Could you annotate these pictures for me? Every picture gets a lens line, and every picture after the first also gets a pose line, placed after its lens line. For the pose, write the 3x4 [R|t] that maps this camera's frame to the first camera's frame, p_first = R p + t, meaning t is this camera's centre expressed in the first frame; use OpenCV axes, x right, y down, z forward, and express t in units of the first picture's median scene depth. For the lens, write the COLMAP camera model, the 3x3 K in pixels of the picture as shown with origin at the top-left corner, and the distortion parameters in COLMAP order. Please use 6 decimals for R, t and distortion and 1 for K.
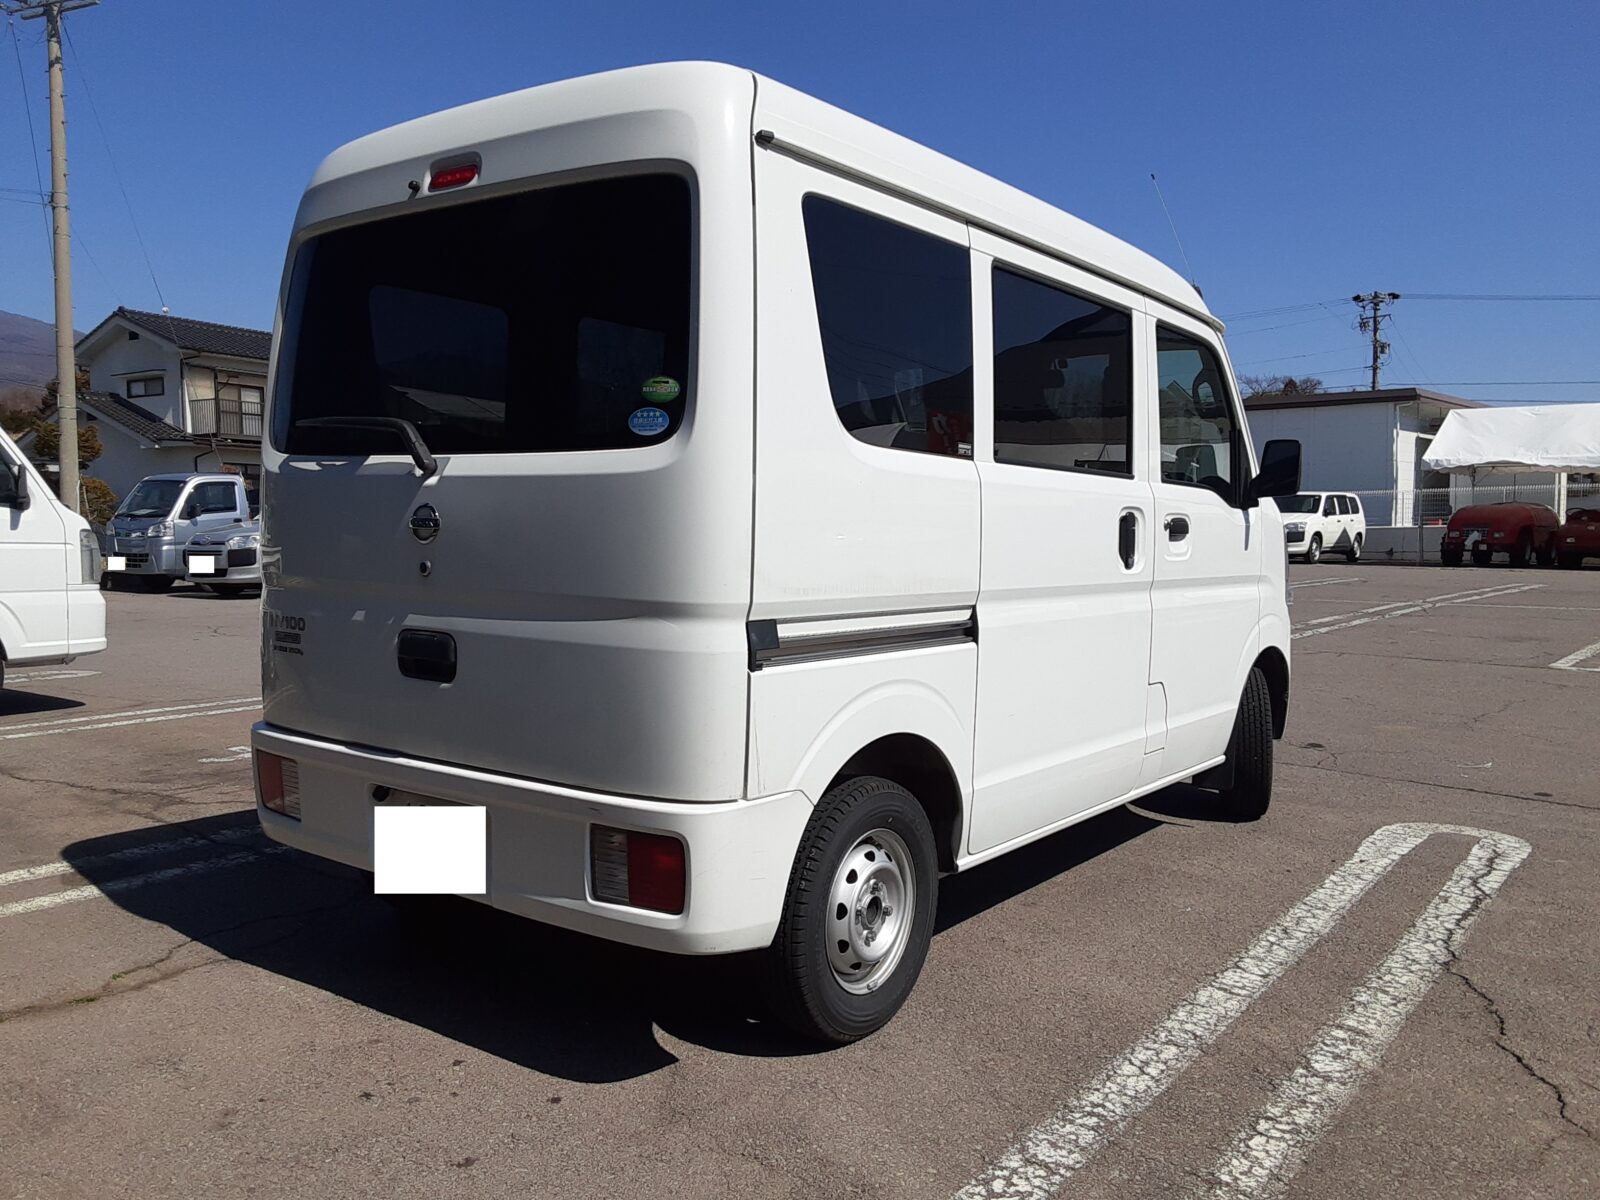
lens RADIAL K [[1295.6, 0, 800.0], [0, 1295.6, 600.0], [0, 0, 1]] dist [0.096570, -0.132750]
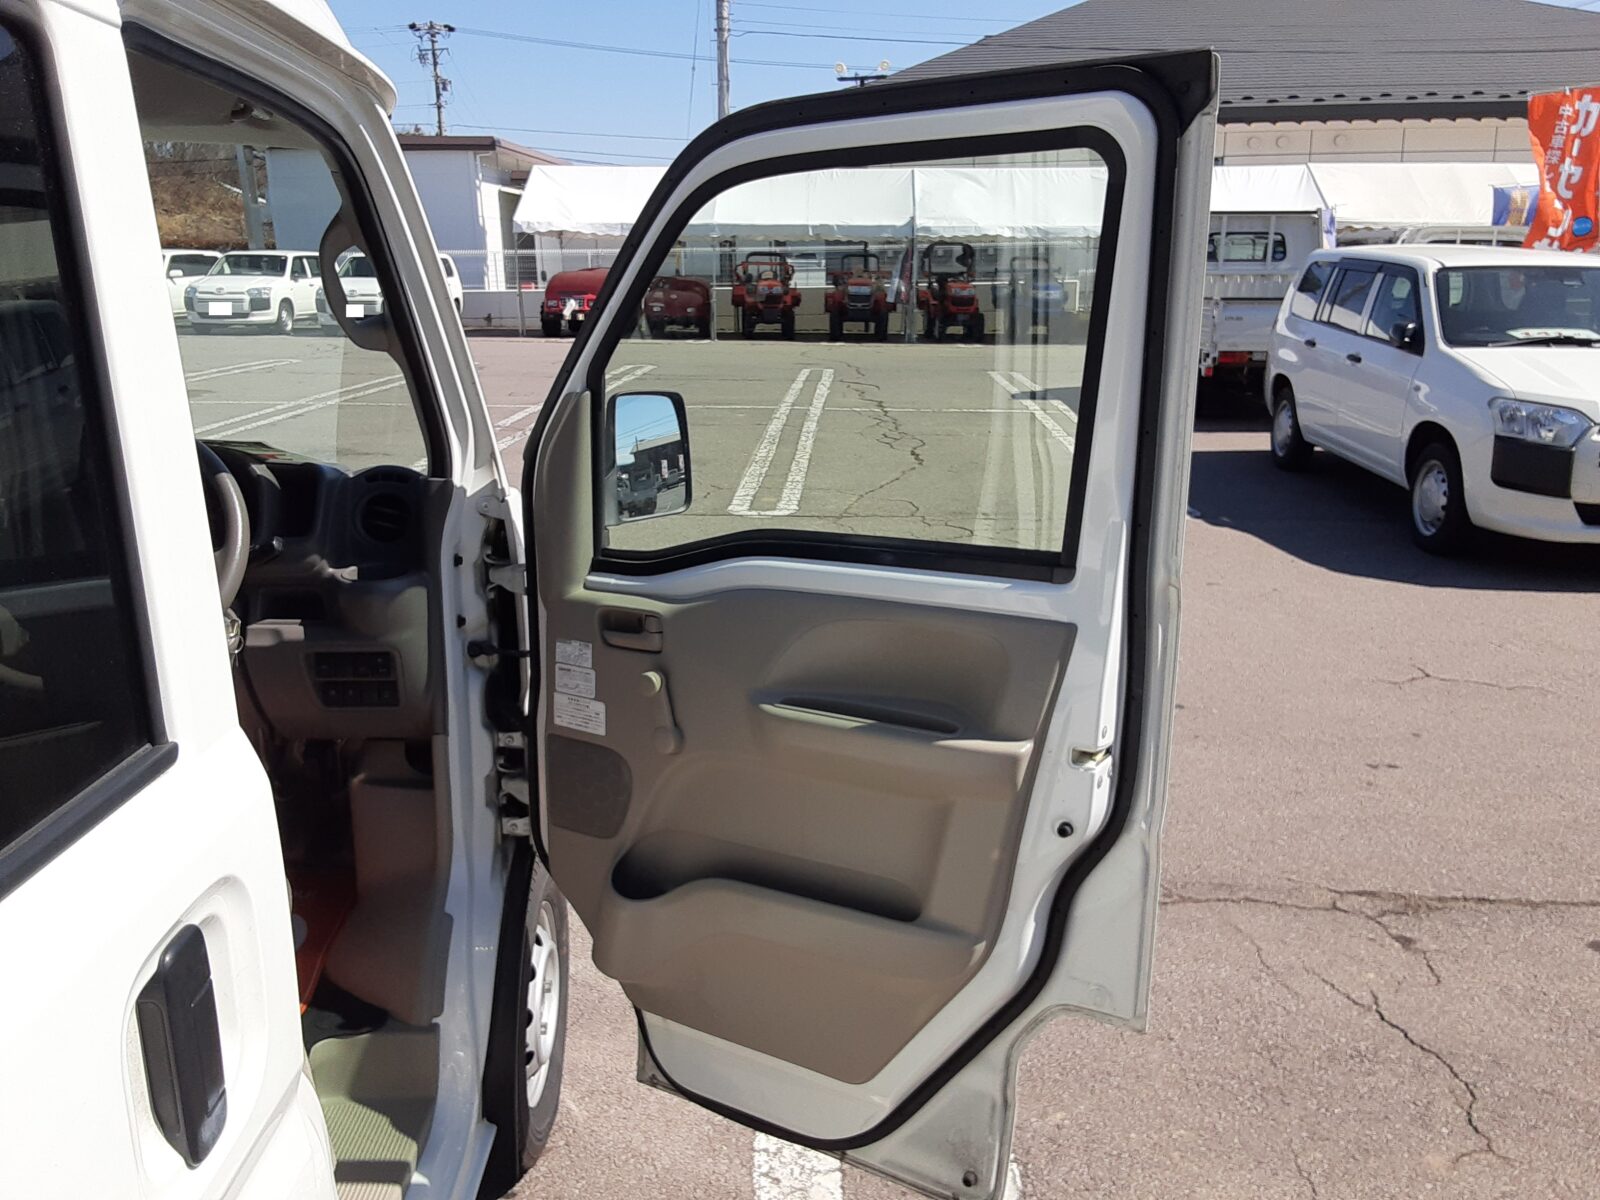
lens RADIAL K [[1295.6, 0, 800.0], [0, 1295.6, 600.0], [0, 0, 1]] dist [0.096570, -0.132750]
pose [[0.785975, -0.154835, 0.598556, 0.216624], [0.037551, 0.978301, 0.203758, -0.175509], [-0.617117, -0.137672, 0.774734, 0.787224]]
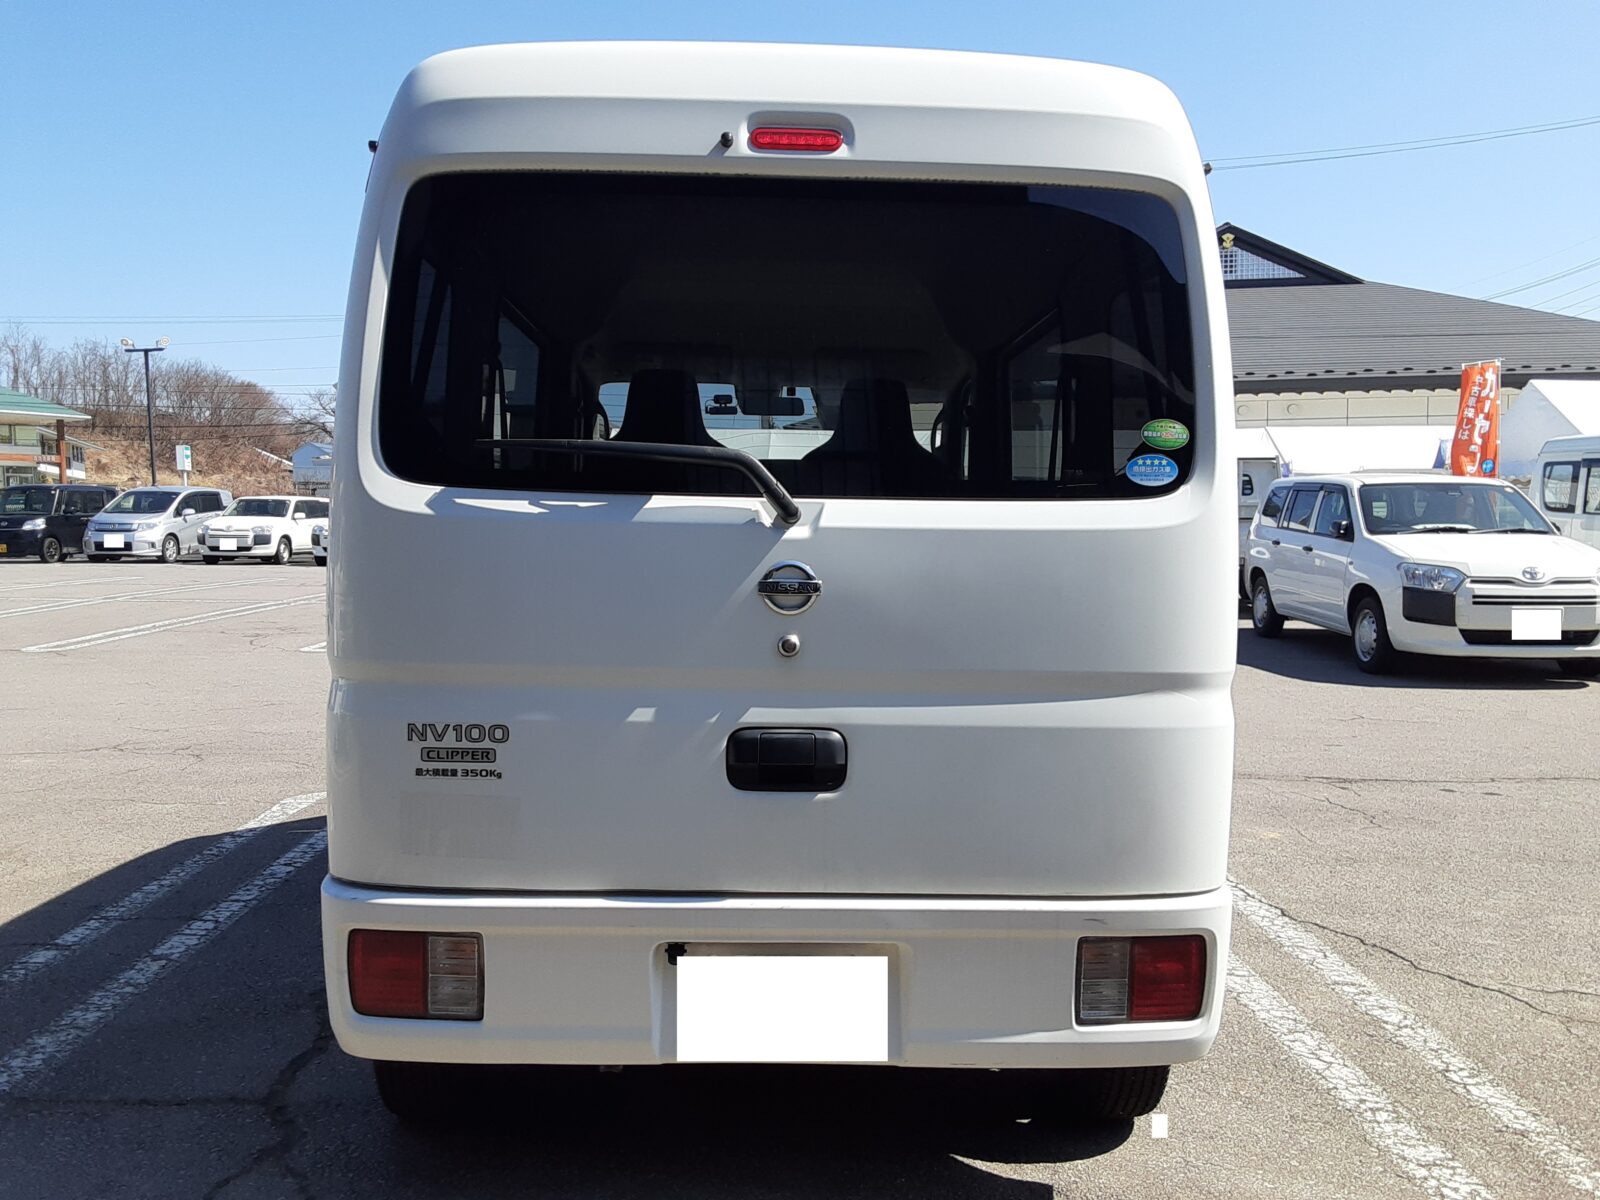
lens RADIAL K [[1295.6, 0, 800.0], [0, 1295.6, 600.0], [0, 0, 1]] dist [0.096570, -0.132750]
pose [[0.778542, -0.037565, 0.626468, -0.571176], [0.037552, 0.999207, 0.013248, -0.046129], [-0.626469, 0.013211, 0.779335, 0.302529]]
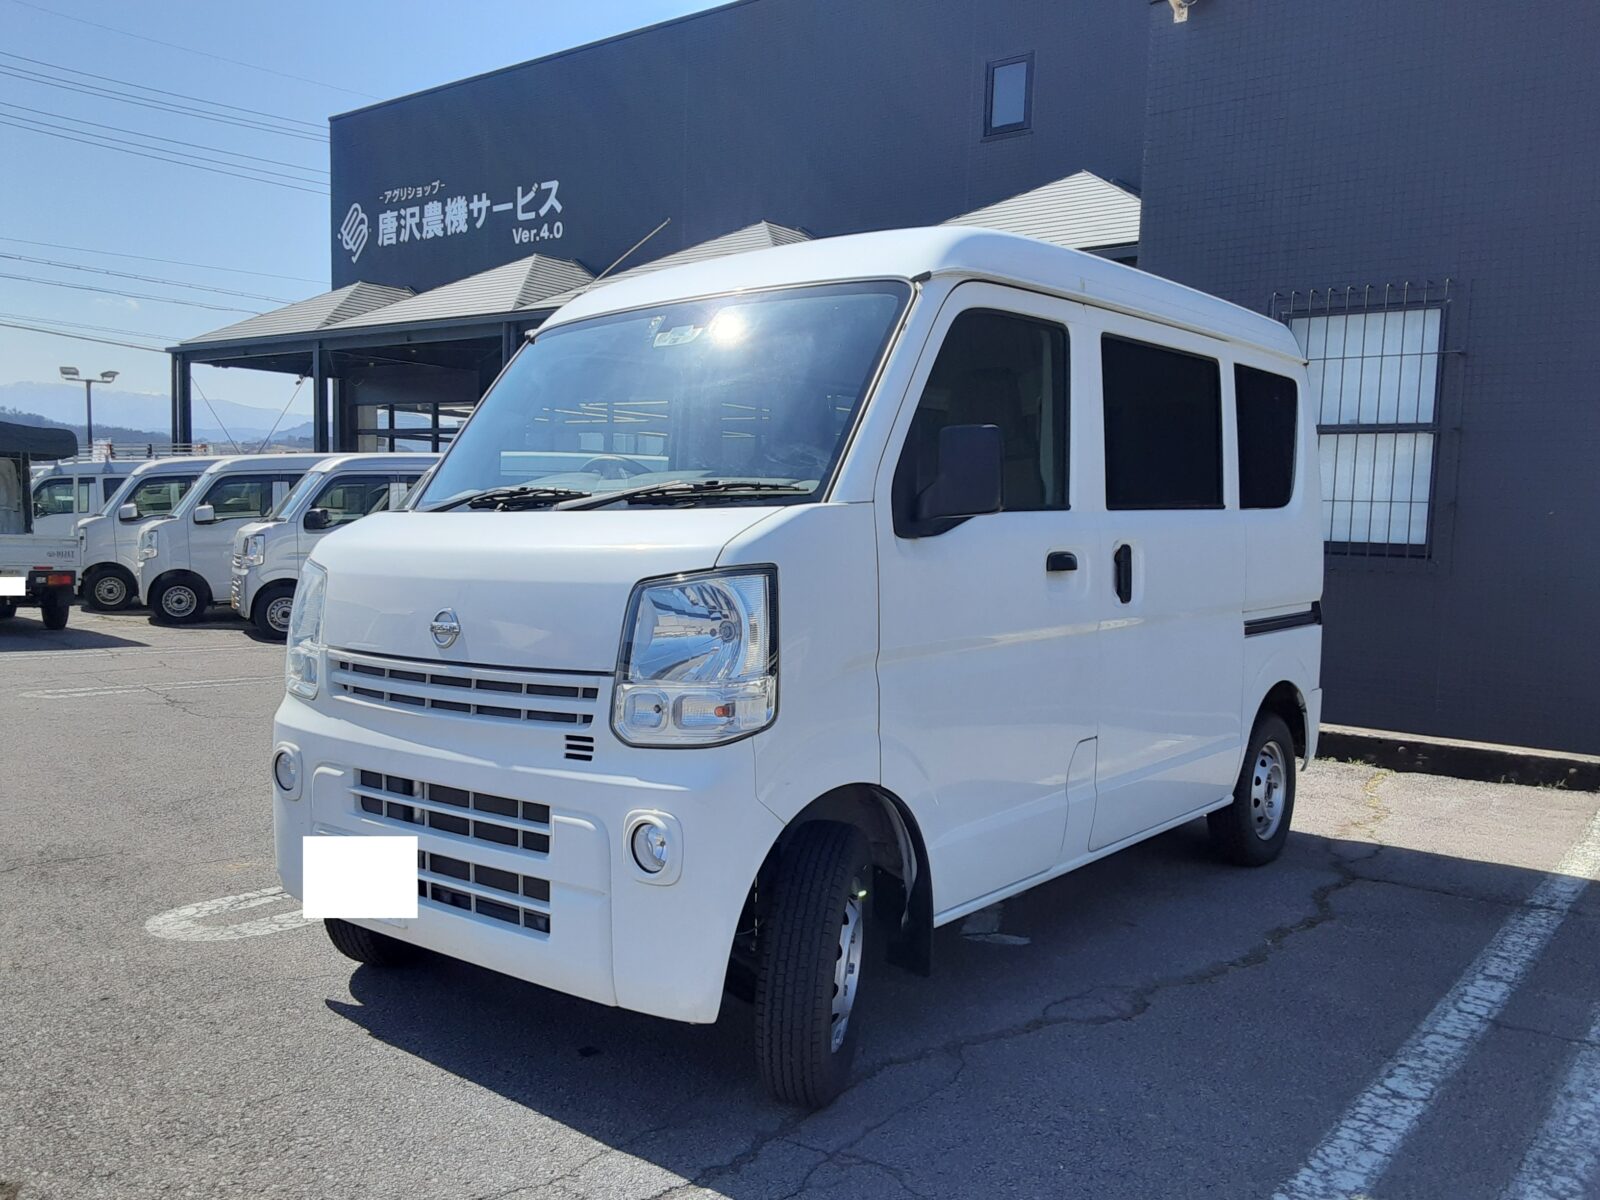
lens RADIAL K [[1295.6, 0, 800.0], [0, 1295.6, 600.0], [0, 0, 1]] dist [0.096570, -0.132750]
pose [[-0.999261, -0.022939, 0.030854, 0.143238], [-0.019113, 0.992703, 0.119063, -0.165639], [-0.033361, 0.118385, -0.992407, 2.296415]]
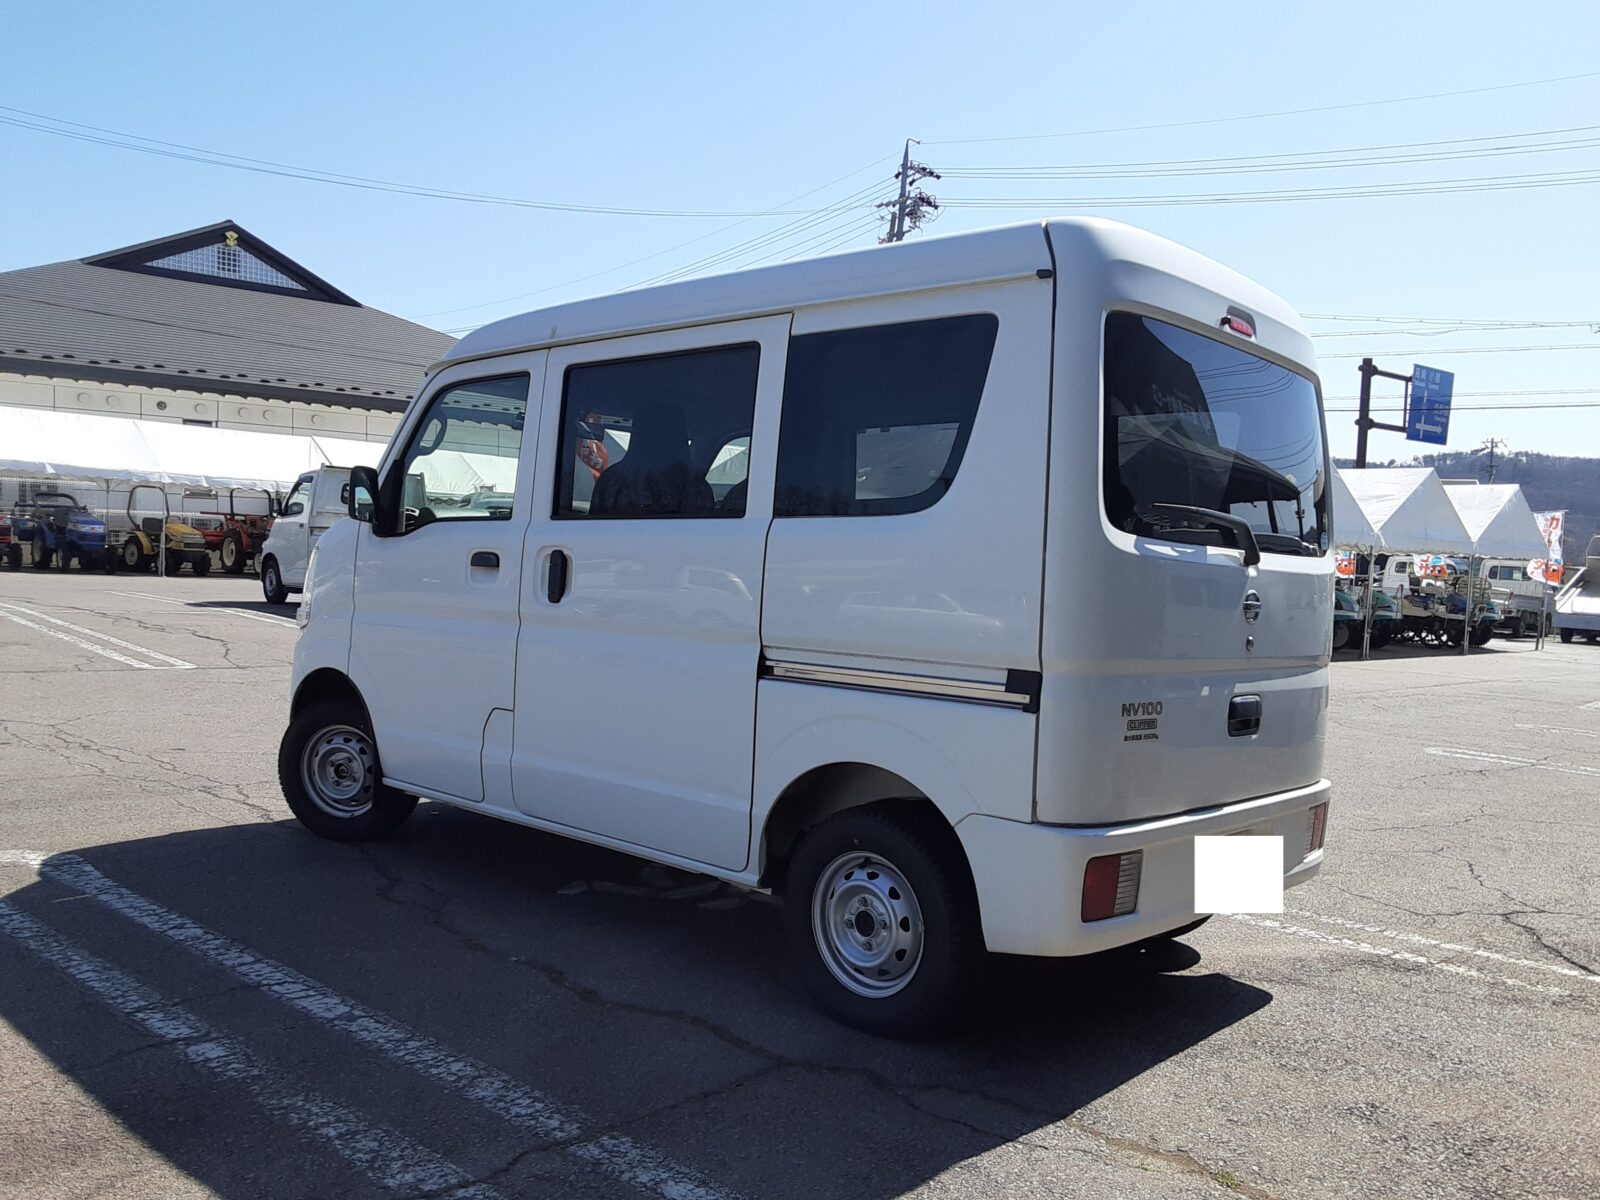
lens RADIAL K [[1295.6, 0, 800.0], [0, 1295.6, 600.0], [0, 0, 1]] dist [0.096570, -0.132750]
pose [[0.092821, -0.031536, 0.995183, -1.159252], [0.013986, 0.999441, 0.030366, -0.081421], [-0.995585, 0.011100, 0.093210, 0.982096]]
